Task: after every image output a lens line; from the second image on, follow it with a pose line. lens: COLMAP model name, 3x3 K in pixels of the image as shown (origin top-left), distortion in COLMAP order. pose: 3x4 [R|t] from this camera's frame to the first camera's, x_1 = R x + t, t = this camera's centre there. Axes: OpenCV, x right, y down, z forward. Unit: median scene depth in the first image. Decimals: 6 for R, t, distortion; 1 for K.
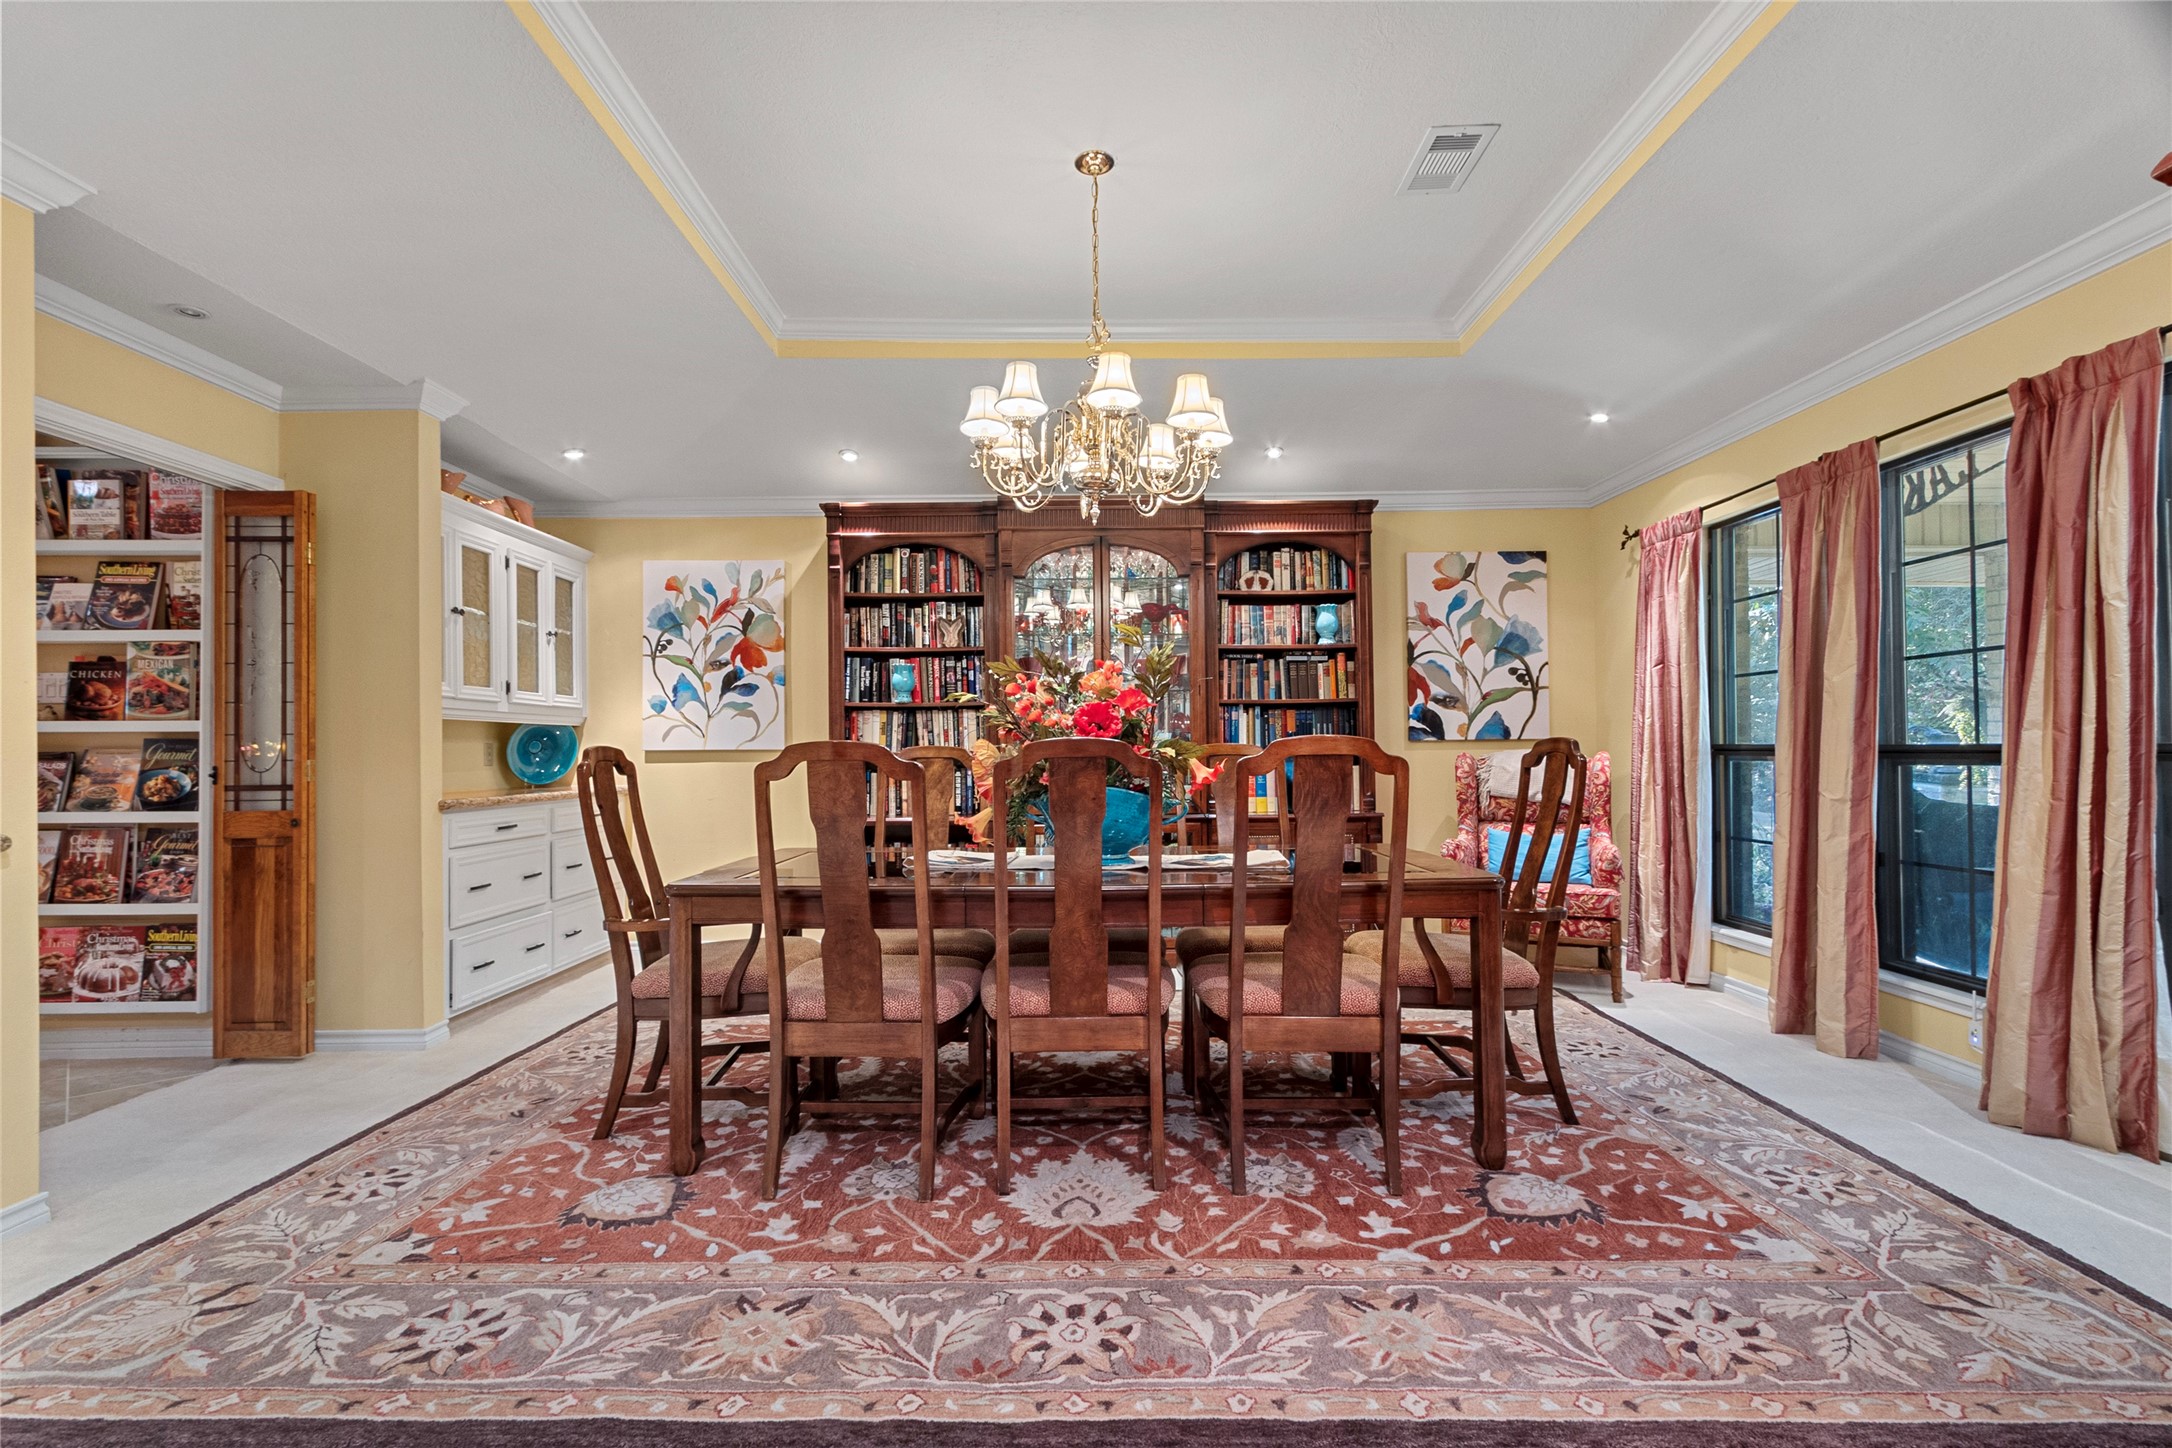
lens RADIAL K [[995.1, 0, 1083.3], [0, 995.1, 732.9], [0, 0, 1]] dist [0.008048, -0.002155]
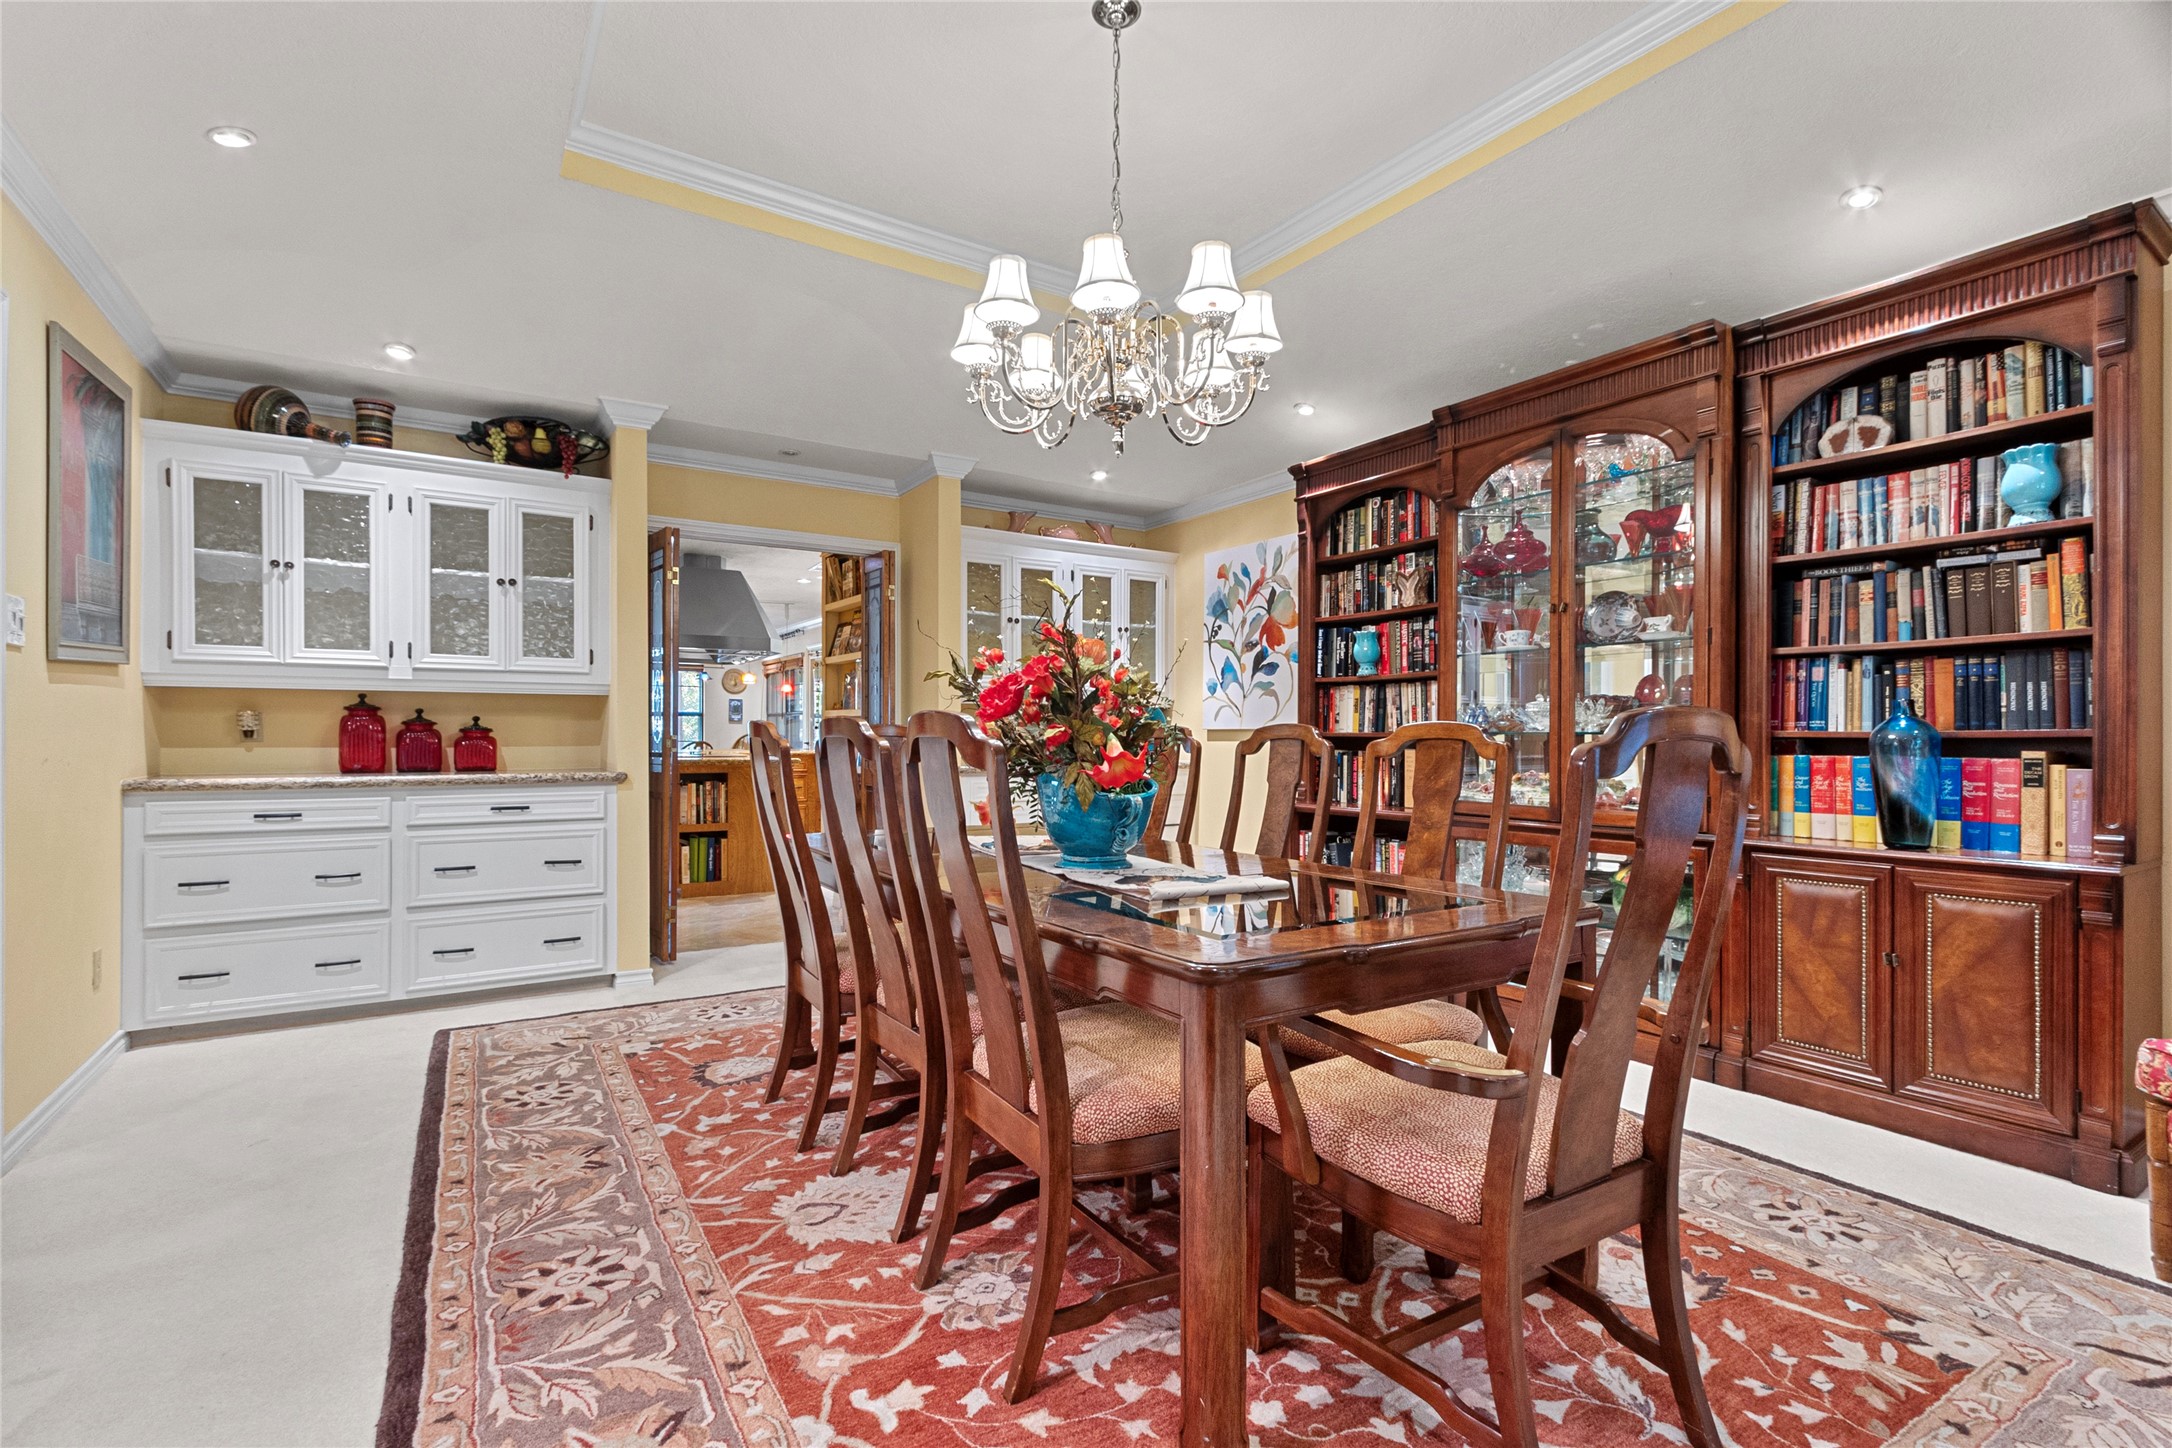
lens RADIAL K [[995.1, 0, 1088.1], [0, 995.1, 730.9], [0, 0, 1]] dist [0.008048, -0.002155]
pose [[0.536426, 0.005579, -0.843929, 0.418202], [0.008731, 0.999888, 0.012159, 0.005125], [0.843902, -0.013891, 0.536317, 0.322320]]
